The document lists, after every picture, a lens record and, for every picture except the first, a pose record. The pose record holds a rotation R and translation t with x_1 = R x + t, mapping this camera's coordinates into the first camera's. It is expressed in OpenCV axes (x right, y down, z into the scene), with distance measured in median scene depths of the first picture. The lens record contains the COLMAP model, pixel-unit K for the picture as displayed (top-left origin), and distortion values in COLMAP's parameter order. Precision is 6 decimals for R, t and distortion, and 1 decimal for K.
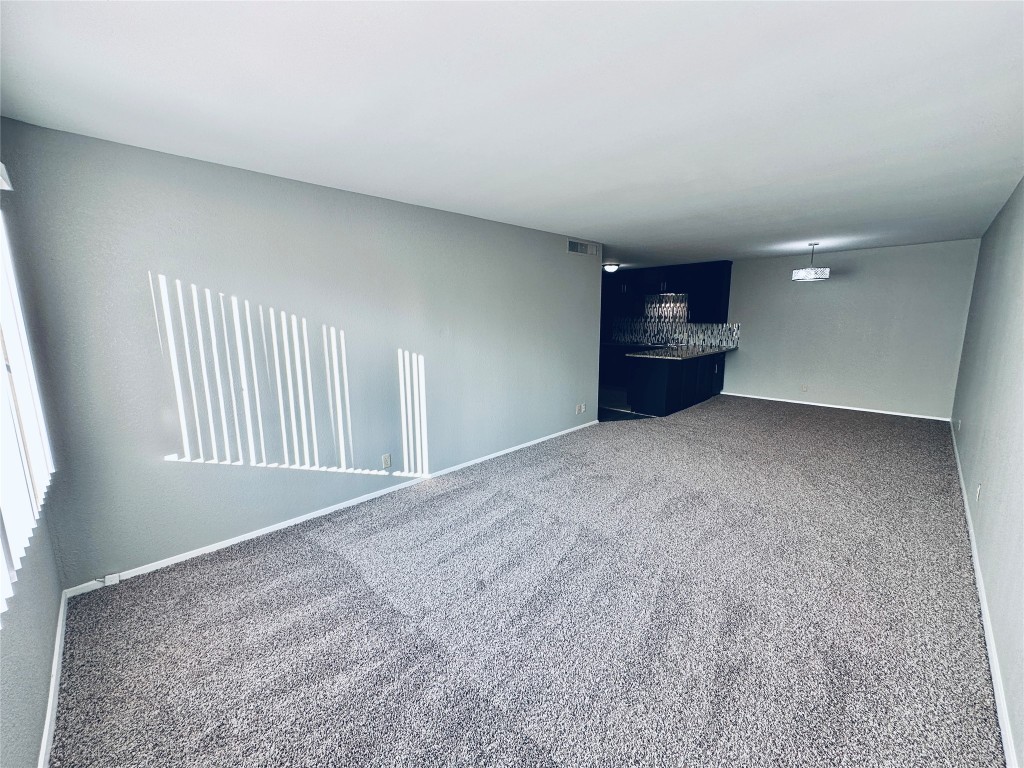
lens RADIAL K [[407.5, 0, 516.0], [0, 407.5, 380.6], [0, 0, 1]] dist [-0.001778, -0.000164]
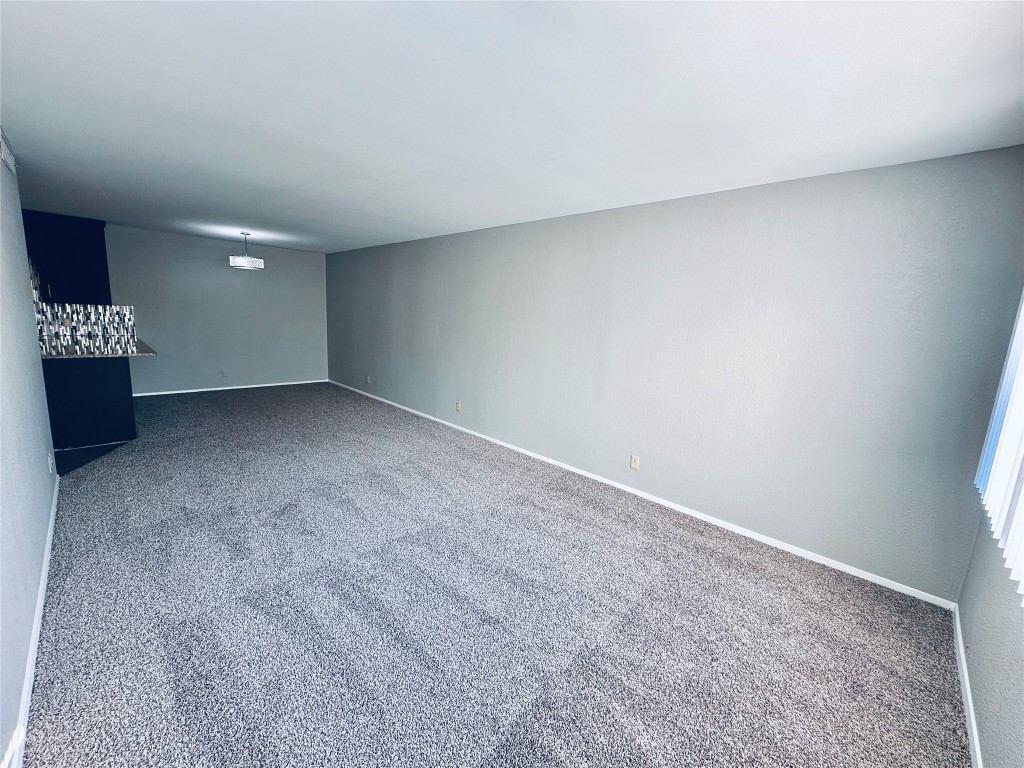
lens RADIAL K [[407.5, 0, 508.4], [0, 407.5, 382.7], [0, 0, 1]] dist [-0.001778, -0.000164]
pose [[-0.006682, -0.157759, 0.987455, -0.365790], [0.104292, 0.981982, 0.157590, -0.057003], [-0.994524, 0.104036, 0.009892, 0.373353]]
